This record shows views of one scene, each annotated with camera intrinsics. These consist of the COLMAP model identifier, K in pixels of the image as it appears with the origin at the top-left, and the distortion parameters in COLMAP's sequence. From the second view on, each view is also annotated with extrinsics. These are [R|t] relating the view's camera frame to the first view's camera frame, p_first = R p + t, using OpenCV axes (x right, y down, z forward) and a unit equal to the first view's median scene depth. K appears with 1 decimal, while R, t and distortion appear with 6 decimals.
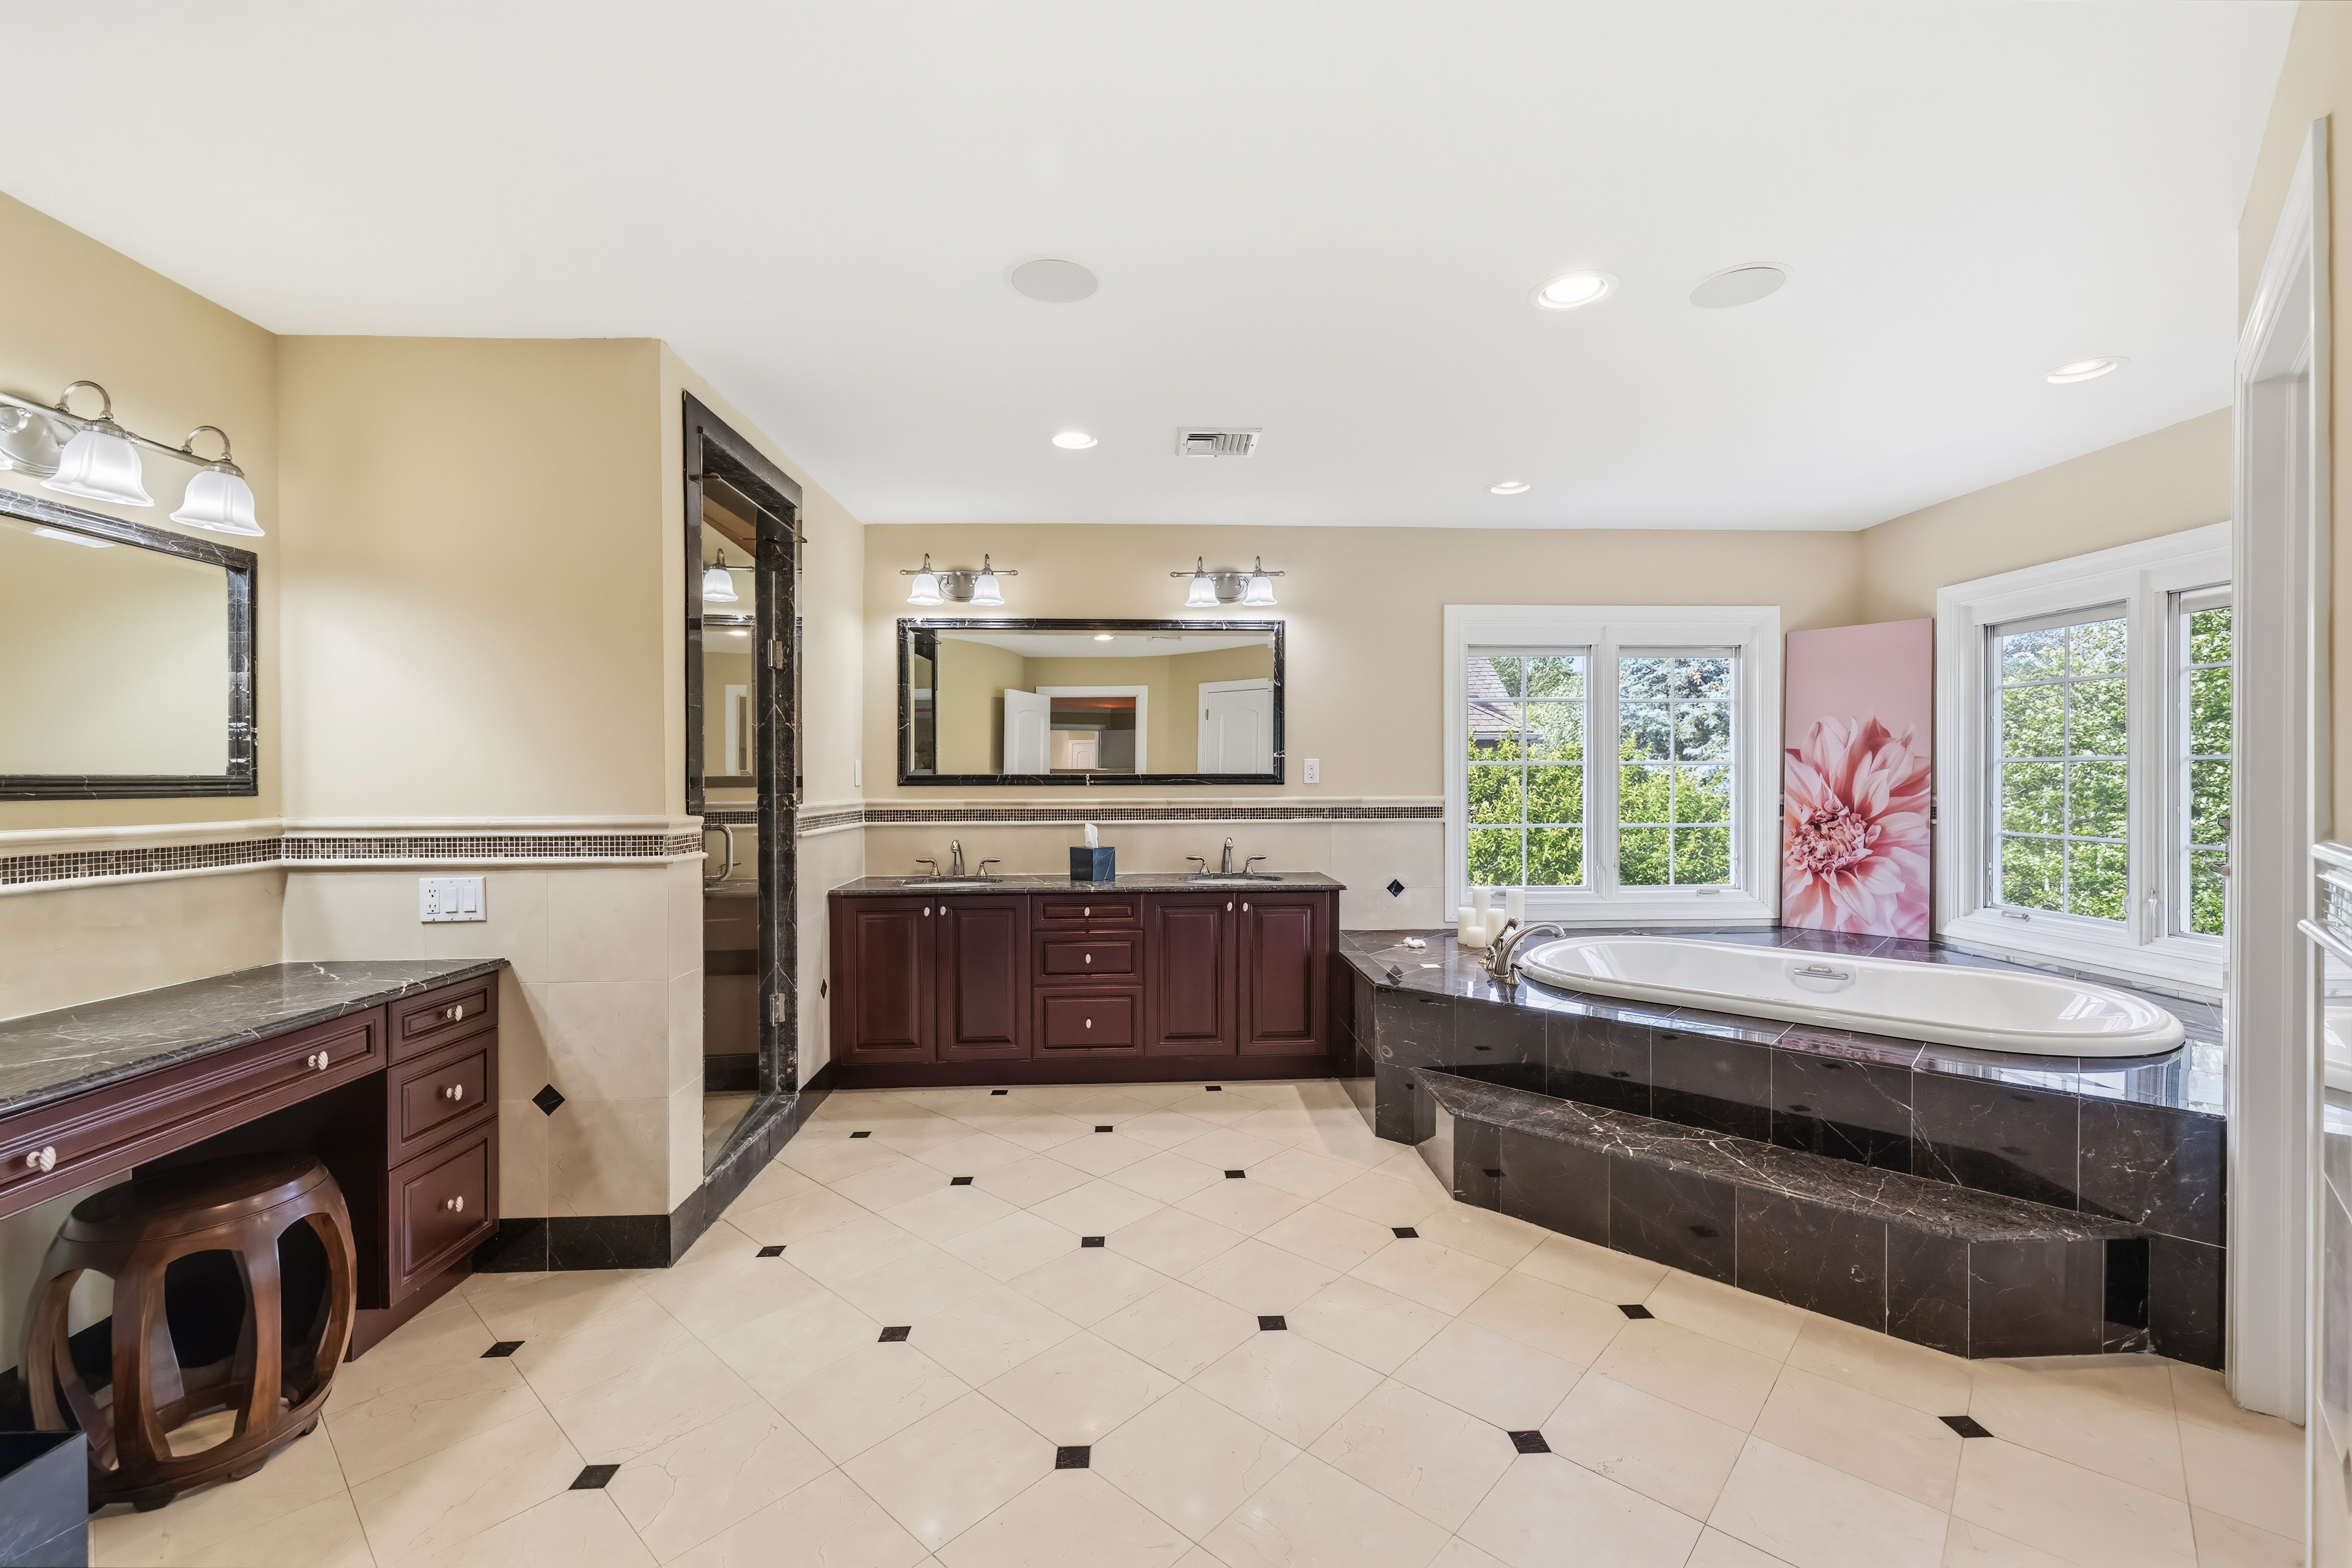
lens RADIAL K [[1010.3, 0, 1181.0], [0, 1010.3, 783.4], [0, 0, 1]] dist [0.004477, -0.000052]
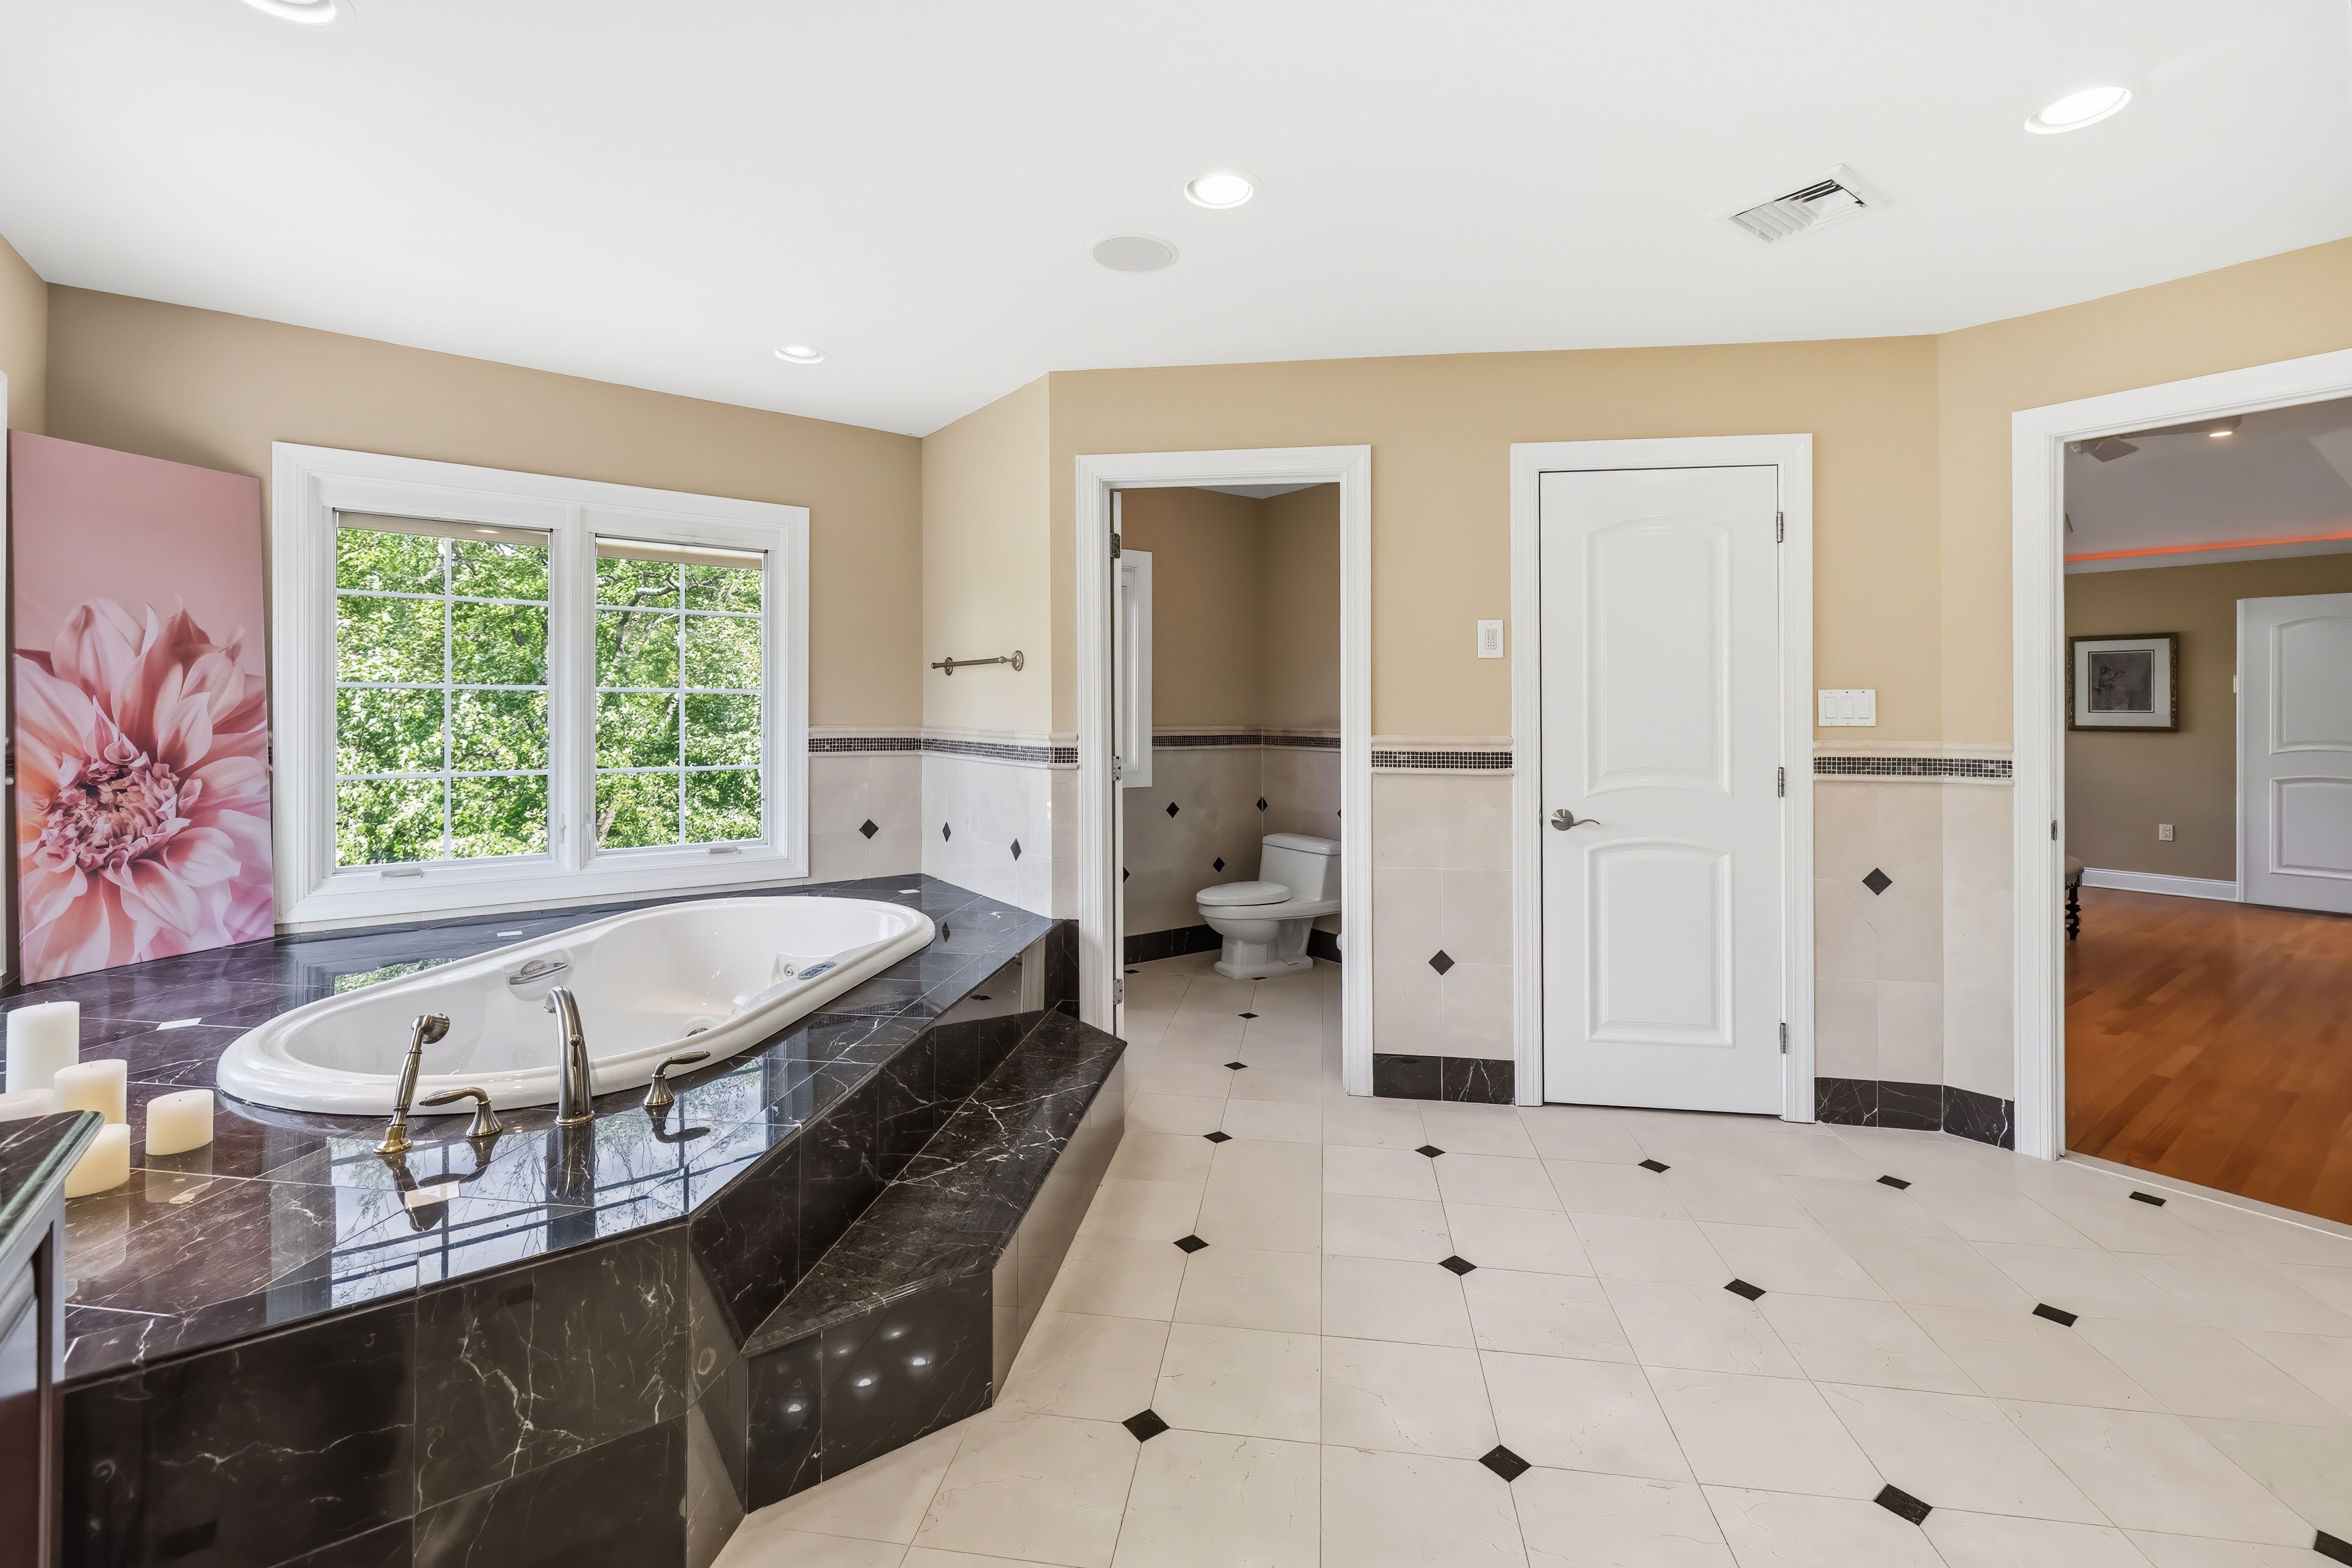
lens RADIAL K [[1010.3, 0, 1191.6], [0, 1010.3, 717.1], [0, 0, 1]] dist [0.004477, -0.000052]
pose [[-0.570632, -0.003993, 0.821196, -0.195678], [0.000153, 0.999988, 0.004969, -0.001069], [-0.821206, 0.002961, -0.570625, 0.834166]]
